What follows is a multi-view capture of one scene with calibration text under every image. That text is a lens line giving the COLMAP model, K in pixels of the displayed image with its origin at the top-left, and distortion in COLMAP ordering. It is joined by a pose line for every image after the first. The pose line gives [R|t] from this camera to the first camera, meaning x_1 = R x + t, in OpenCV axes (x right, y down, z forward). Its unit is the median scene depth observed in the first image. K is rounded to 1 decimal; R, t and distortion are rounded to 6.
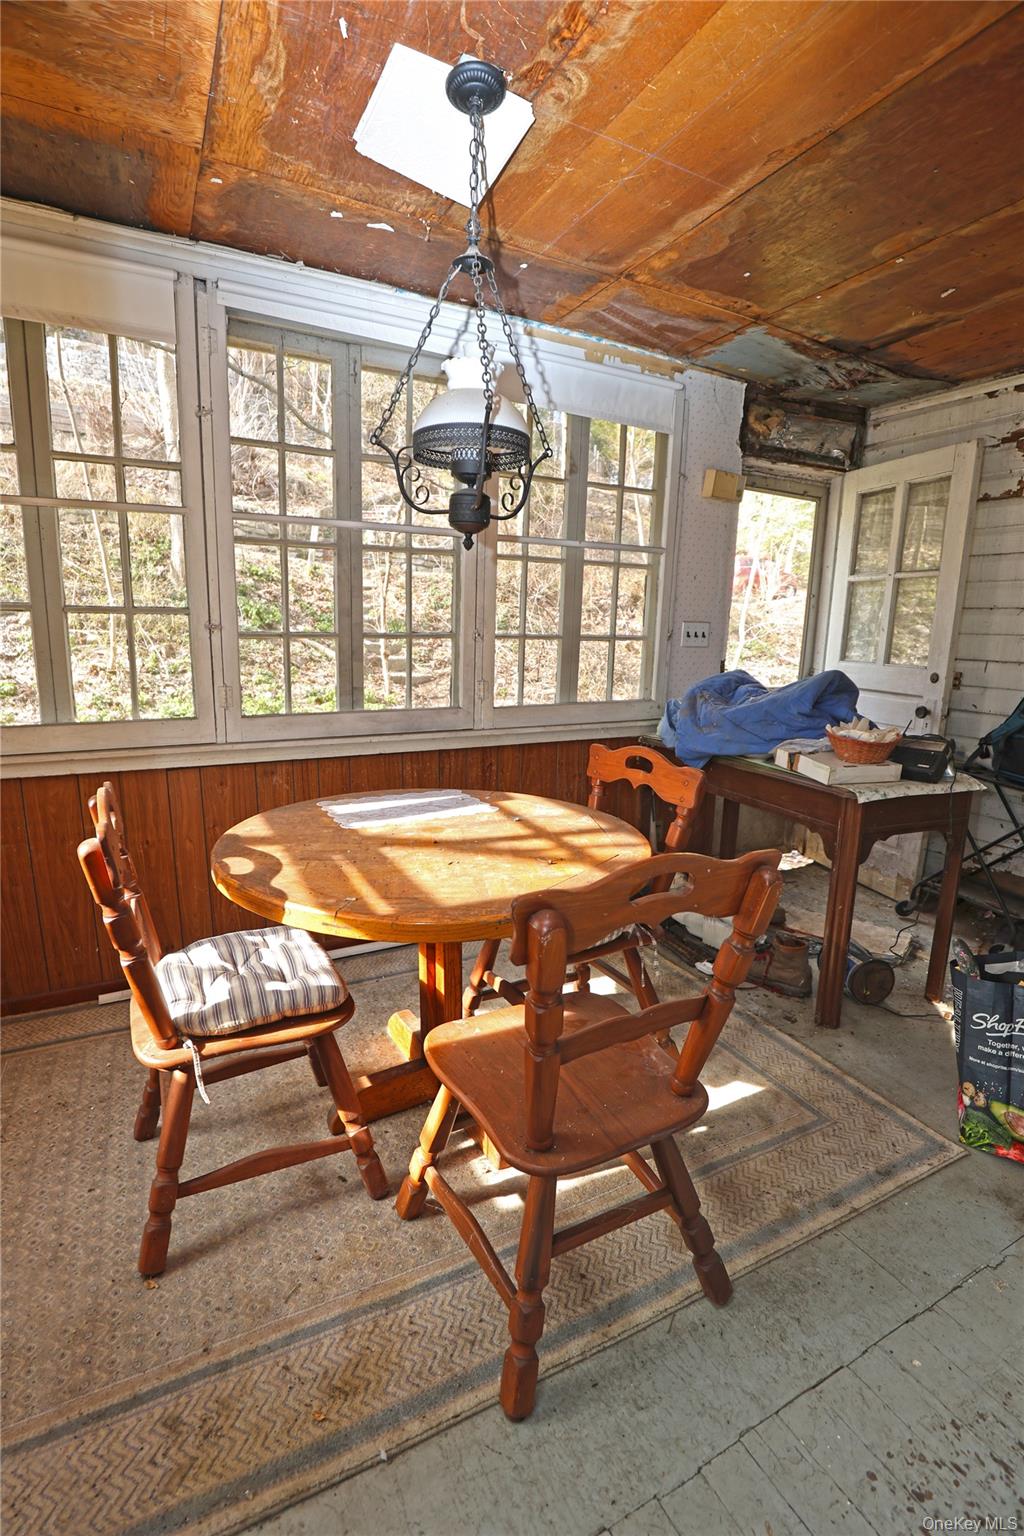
lens RADIAL K [[703.8, 0, 500.2], [0, 703.8, 774.5], [0, 0, 1]] dist [-0.036644, 0.008339]
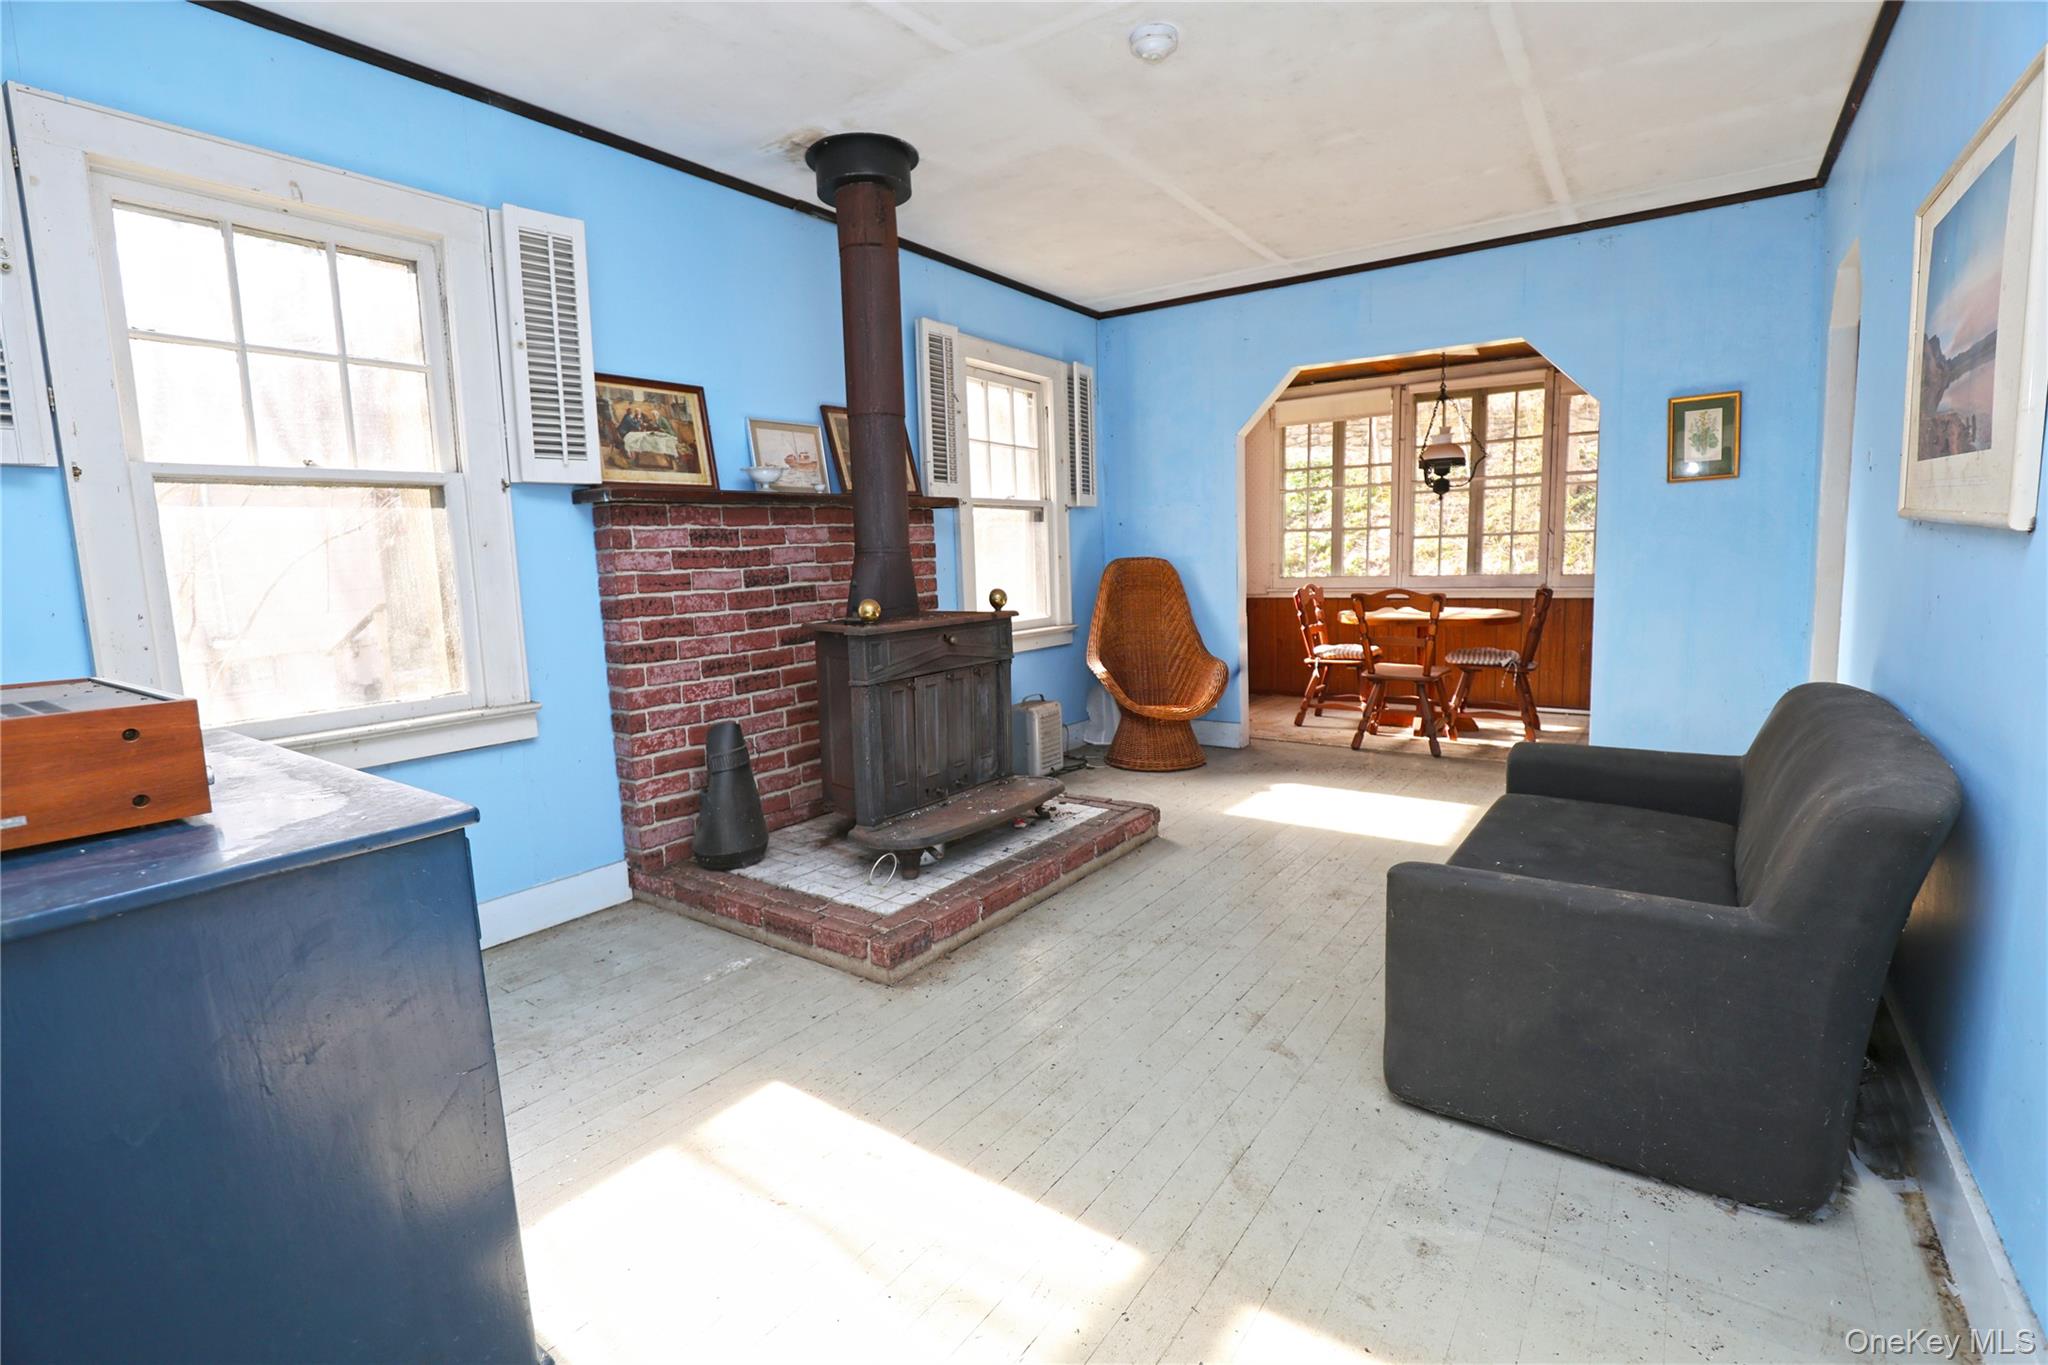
lens RADIAL K [[938.4, 0, 1013.2], [0, 938.4, 681.3], [0, 0, 1]] dist [-0.036644, 0.008339]
pose [[0.449157, 0.089268, -0.888982, 1.835836], [-0.140745, 0.989642, 0.028265, 0.364851], [0.882297, 0.112425, 0.457069, -1.471493]]
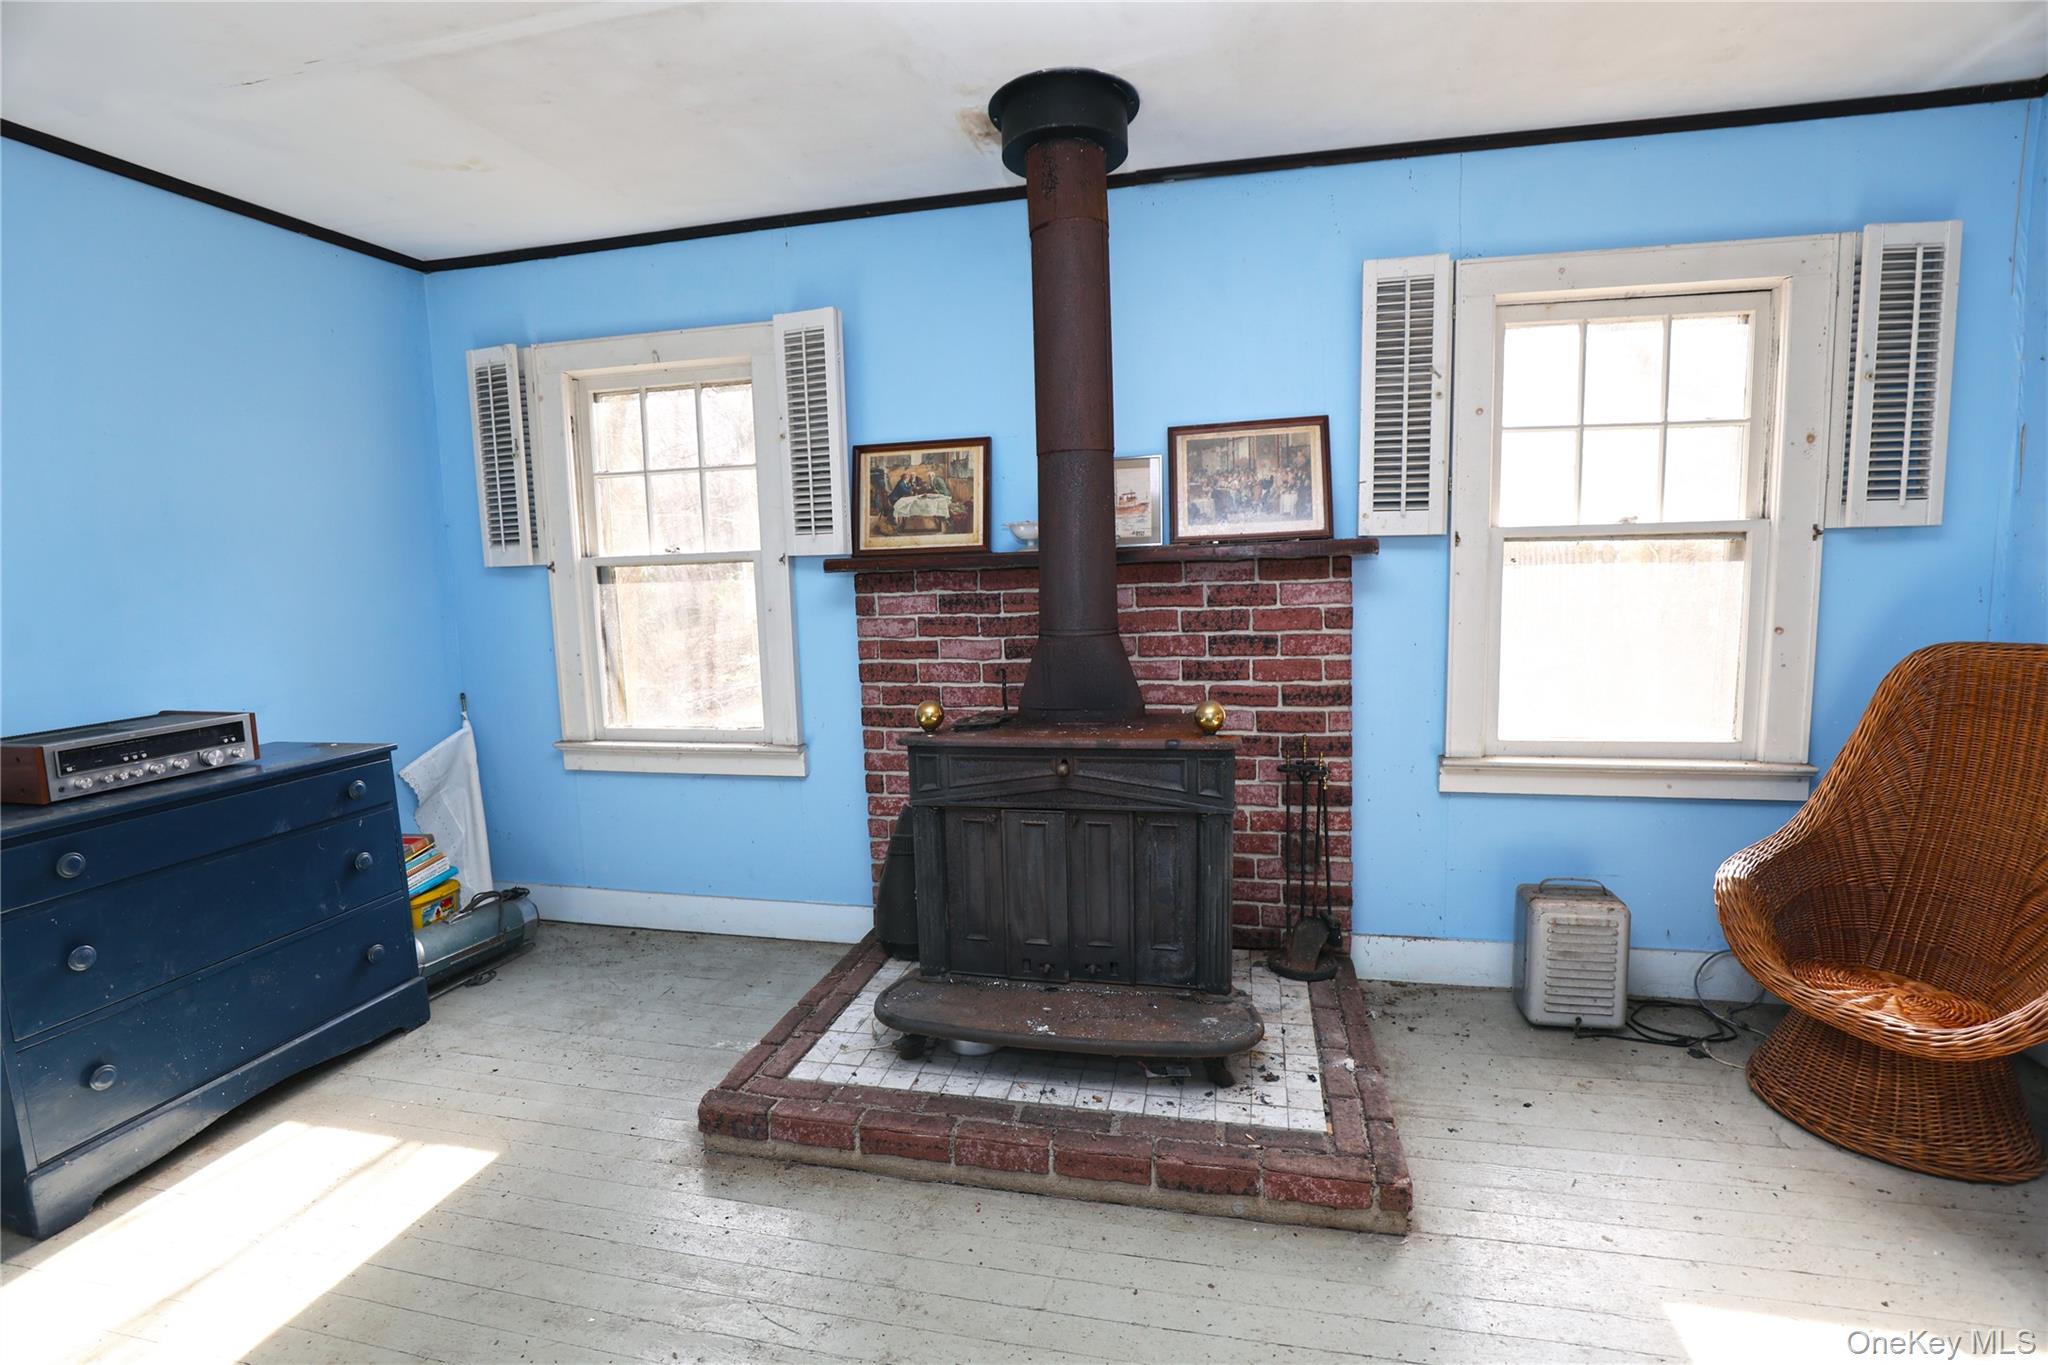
lens RADIAL K [[938.4, 0, 1023.7], [0, 938.4, 676.9], [0, 0, 1]] dist [-0.036644, 0.008339]
pose [[-0.646779, 0.090814, -0.757252, 1.239524], [-0.136326, 0.963129, 0.231942, 0.000242], [0.750395, 0.253248, -0.610551, -0.237993]]
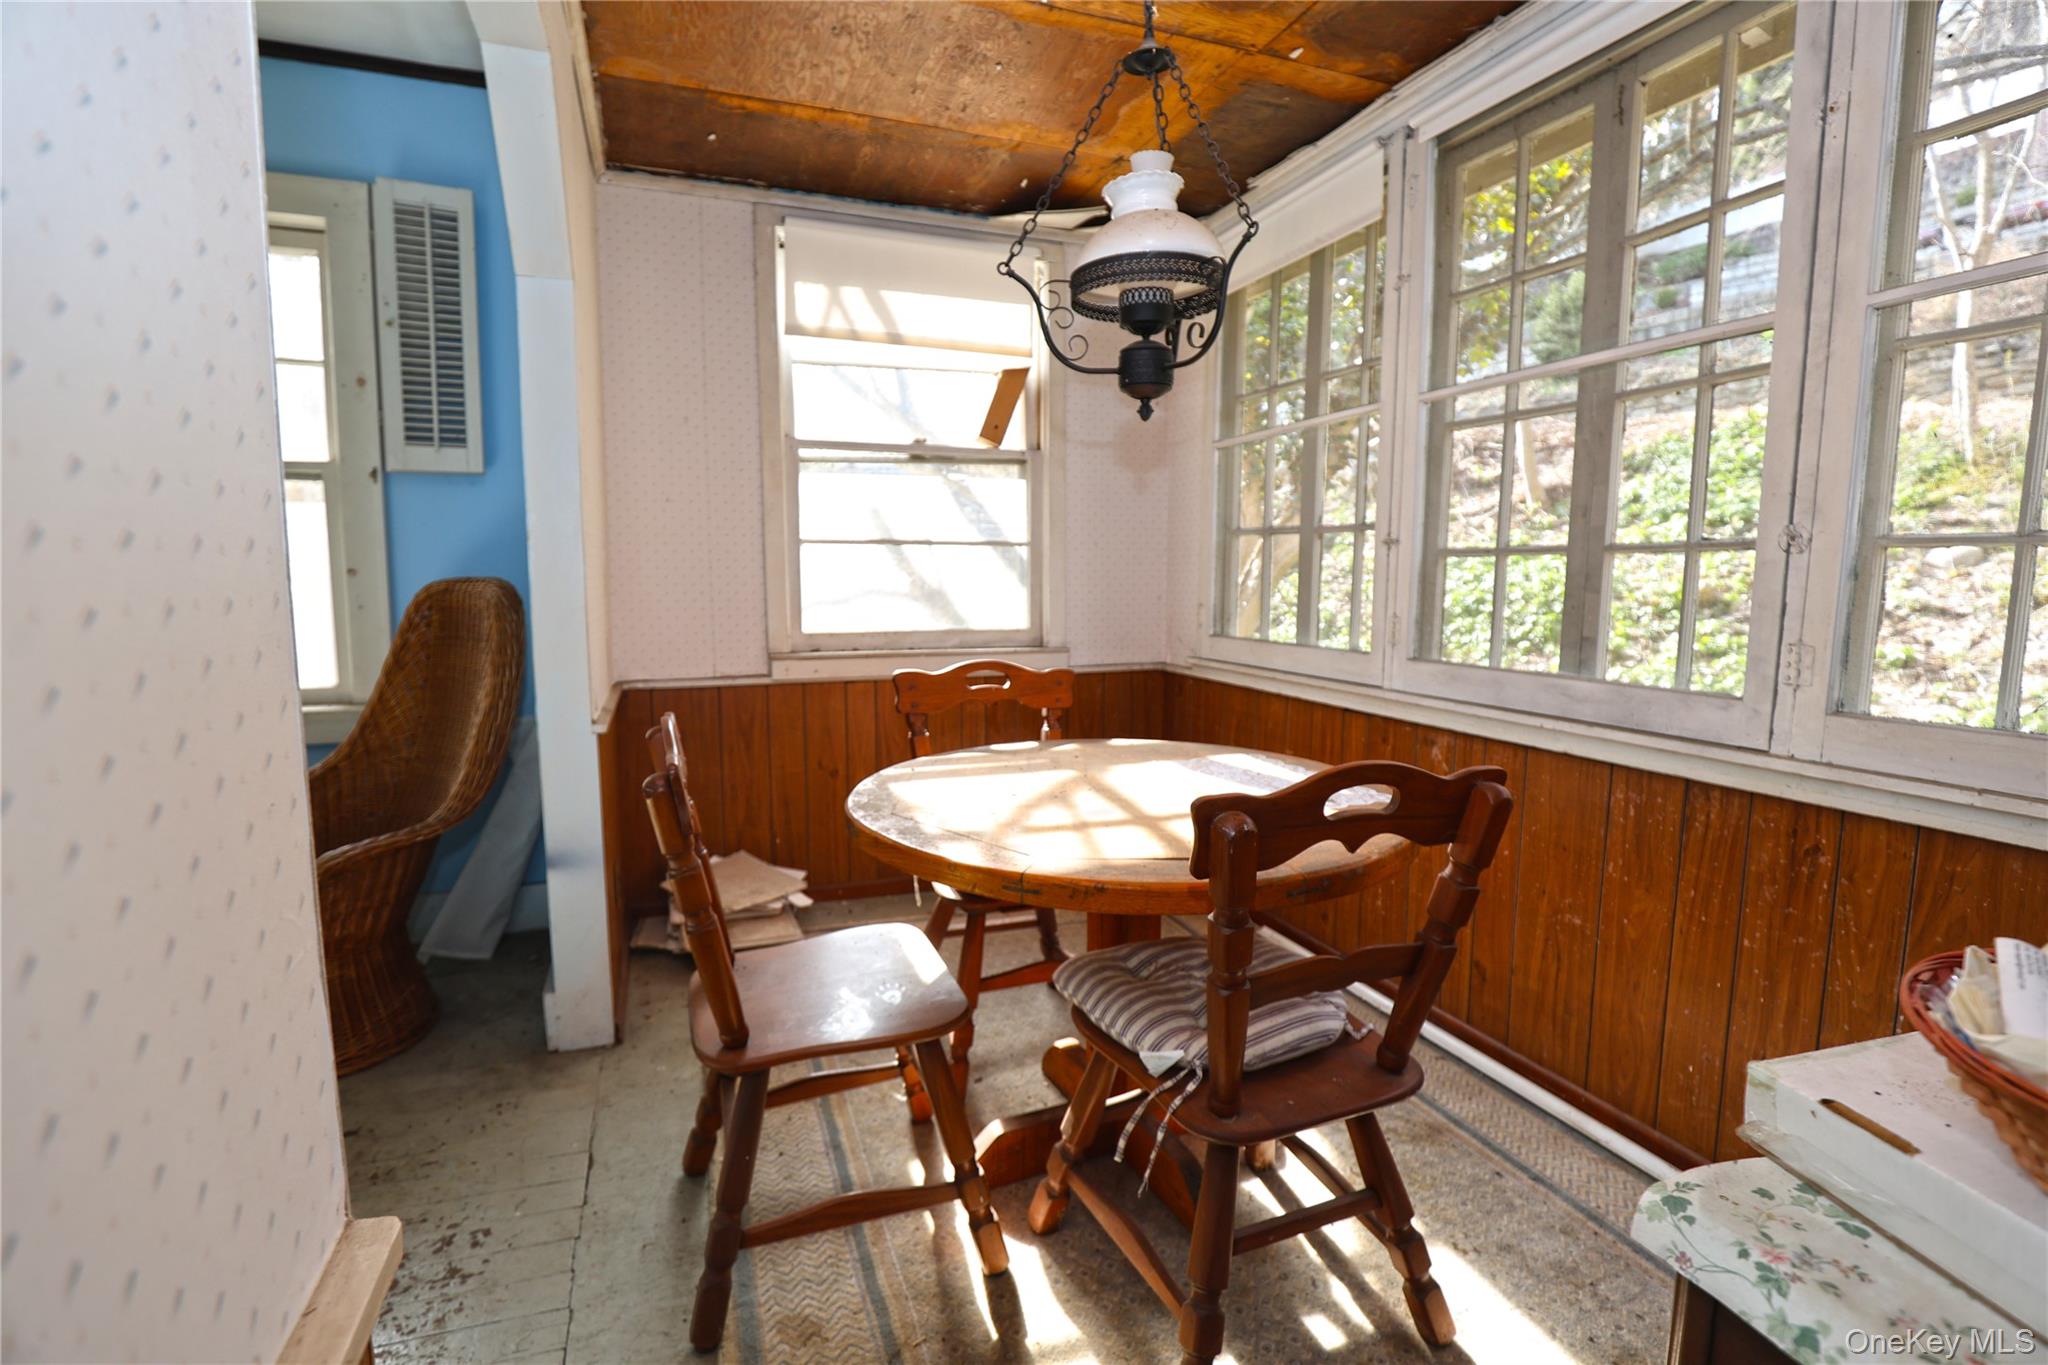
lens RADIAL K [[938.4, 0, 1014.6], [0, 938.4, 683.3], [0, 0, 1]] dist [-0.036644, 0.008339]
pose [[-0.130450, 0.098609, -0.986539, 0.762705], [-0.206165, 0.970593, 0.124276, -0.106885], [0.969783, 0.219602, -0.106284, 0.801419]]
